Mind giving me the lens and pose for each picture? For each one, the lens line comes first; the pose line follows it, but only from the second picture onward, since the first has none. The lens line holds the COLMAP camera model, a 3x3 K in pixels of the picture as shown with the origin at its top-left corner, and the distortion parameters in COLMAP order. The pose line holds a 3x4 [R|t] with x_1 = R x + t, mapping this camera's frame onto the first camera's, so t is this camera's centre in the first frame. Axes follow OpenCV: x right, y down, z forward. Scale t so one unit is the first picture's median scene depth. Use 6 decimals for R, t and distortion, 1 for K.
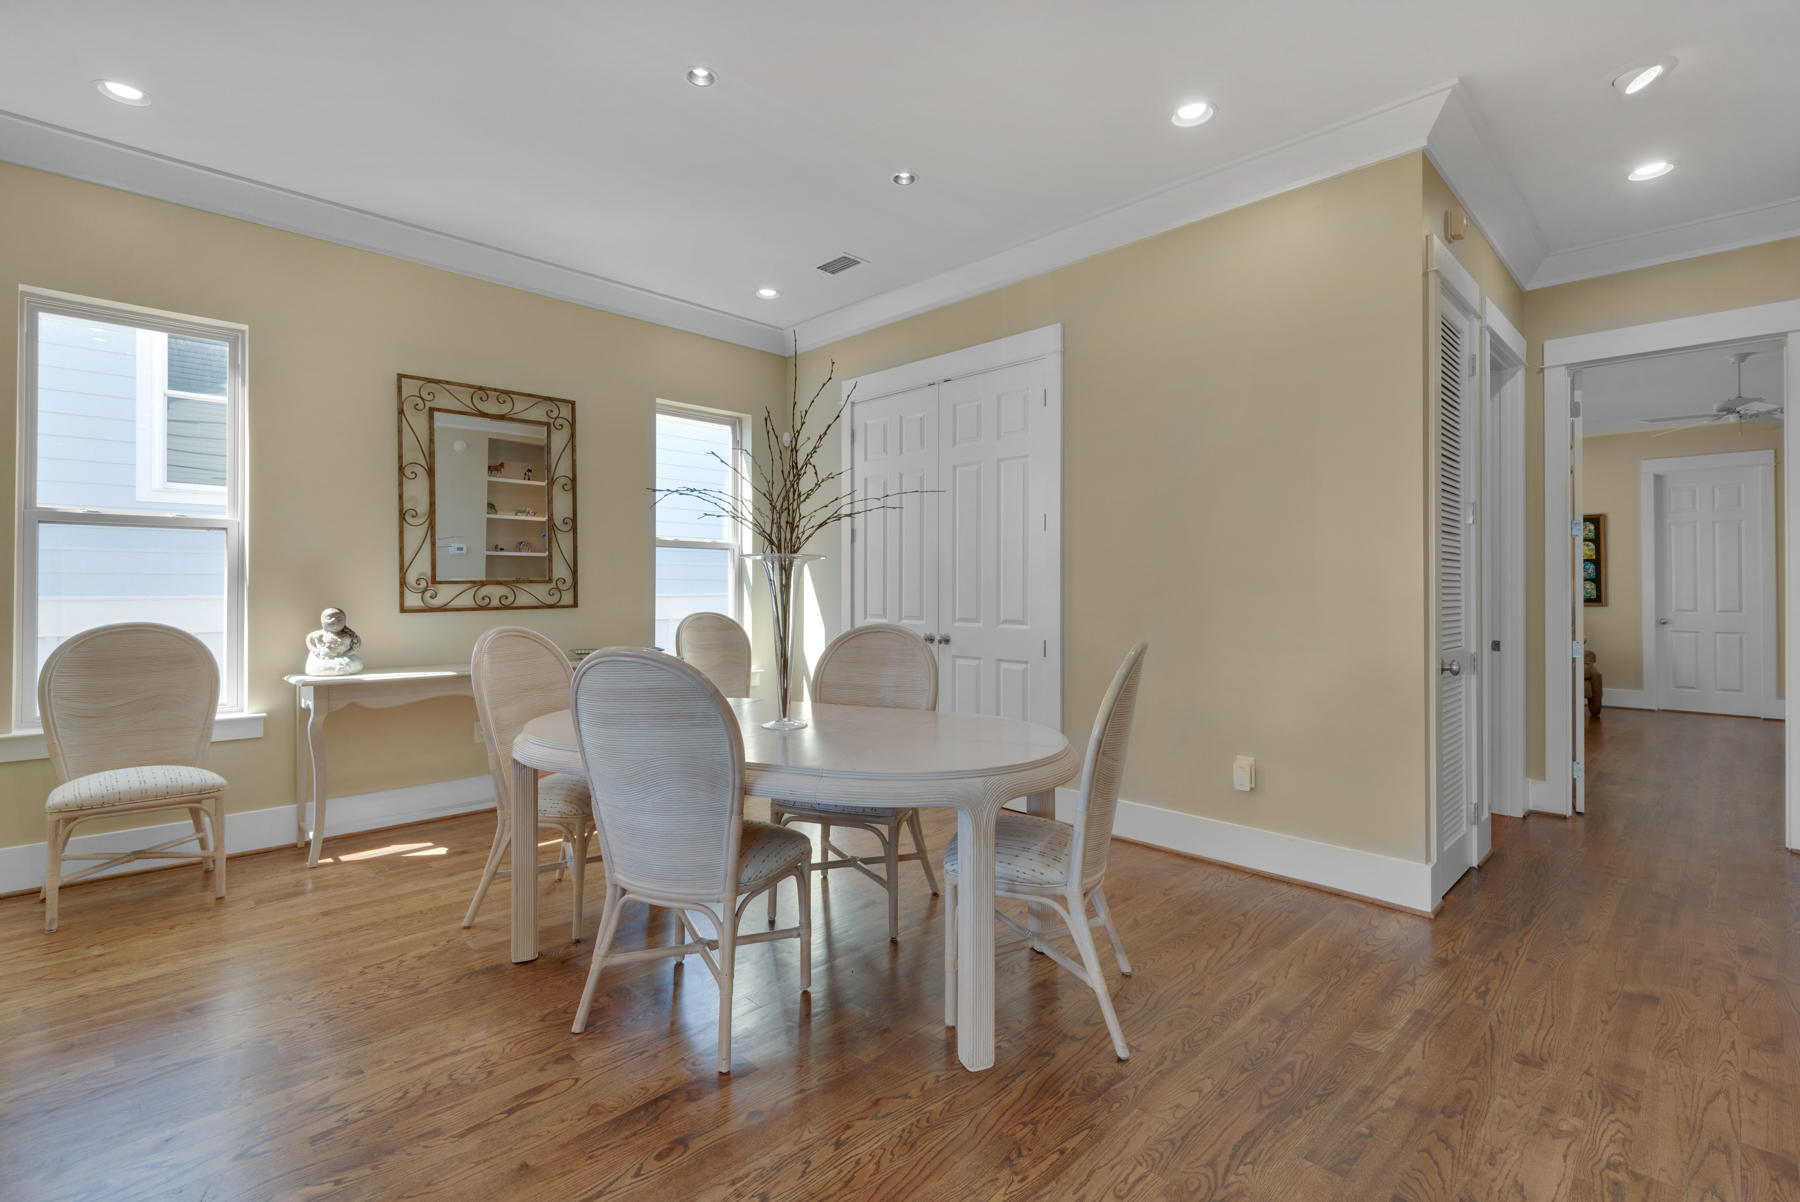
lens RADIAL K [[812.4, 0, 898.0], [0, 812.4, 587.4], [0, 0, 1]] dist [0.011693, -0.009944]
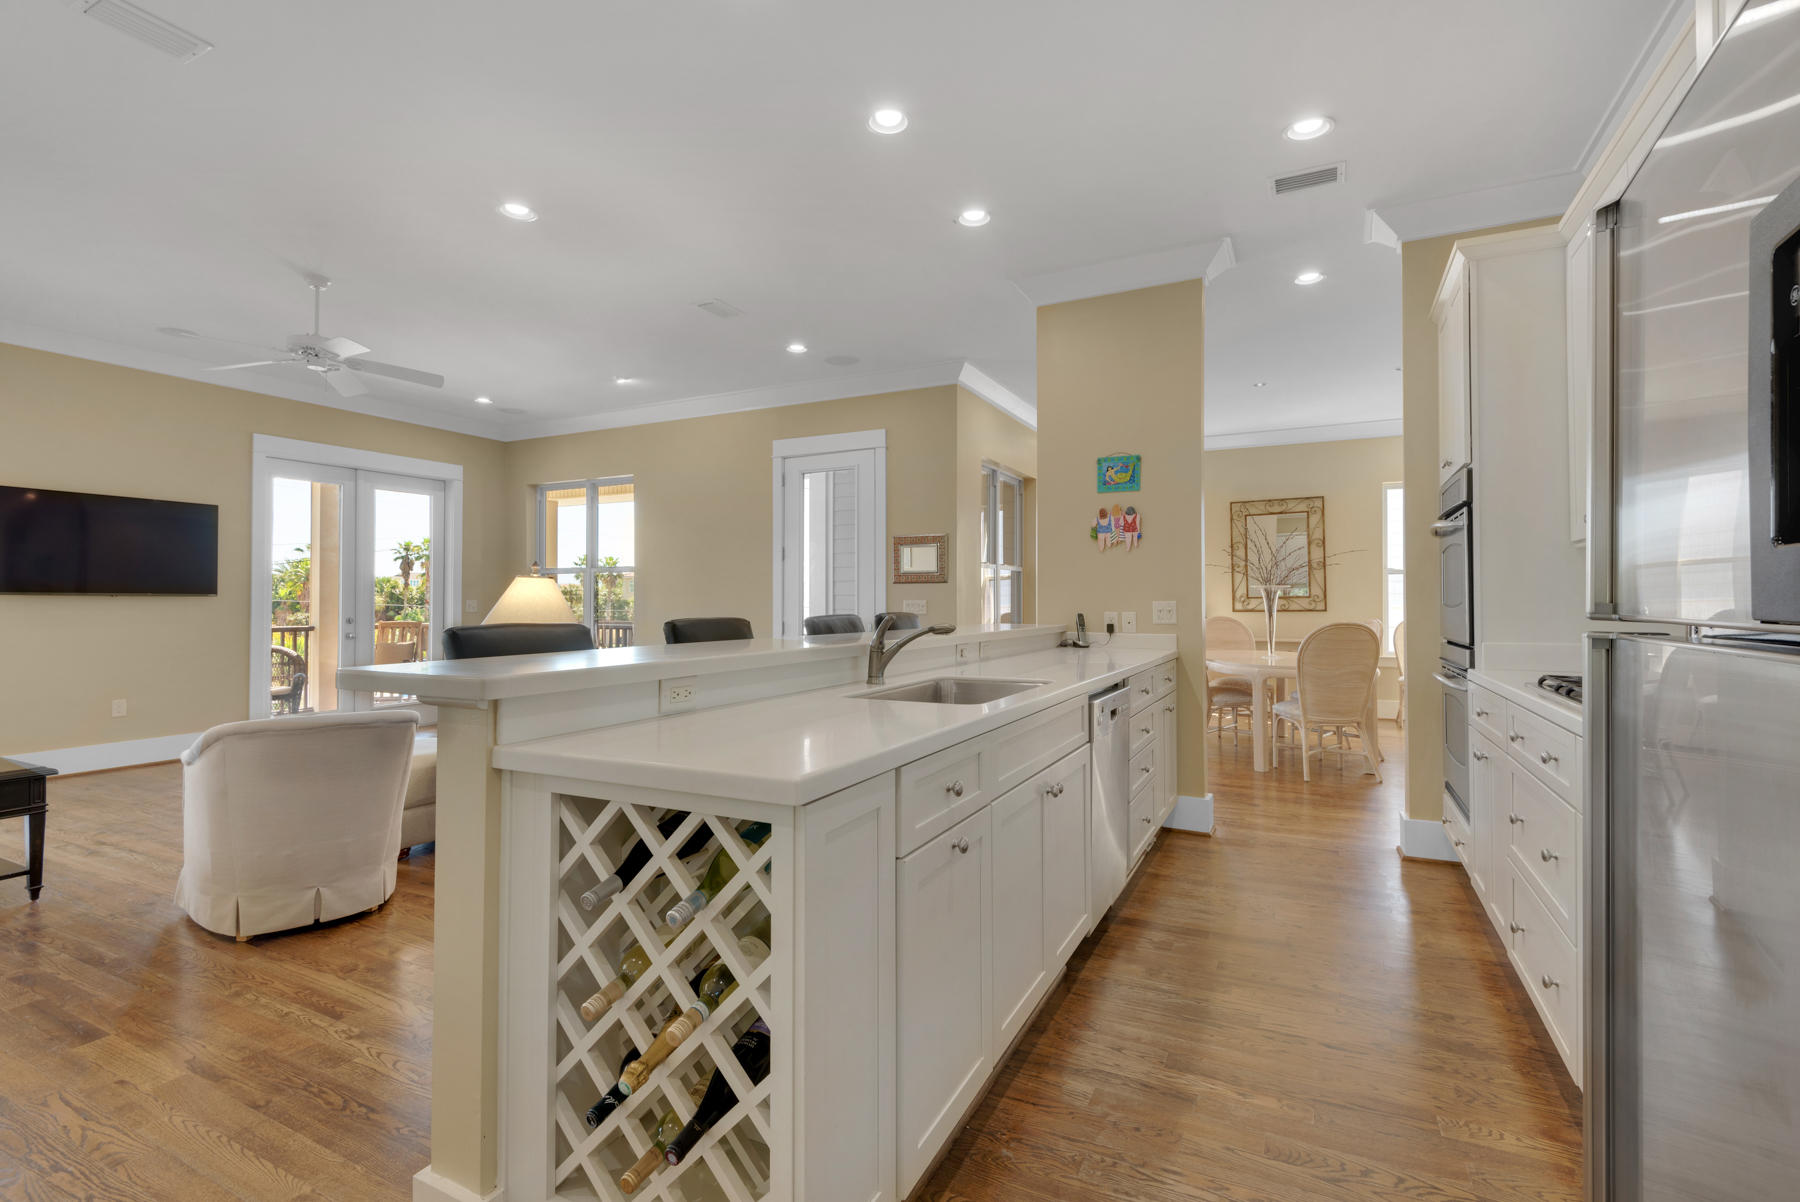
lens RADIAL K [[812.4, 0, 885.6], [0, 812.4, 590.0], [0, 0, 1]] dist [0.011693, -0.009944]
pose [[0.289320, -0.013444, -0.957138, 1.193808], [-0.000250, 0.999900, -0.014120, 0.003758], [0.957233, 0.004325, 0.289287, -0.509931]]
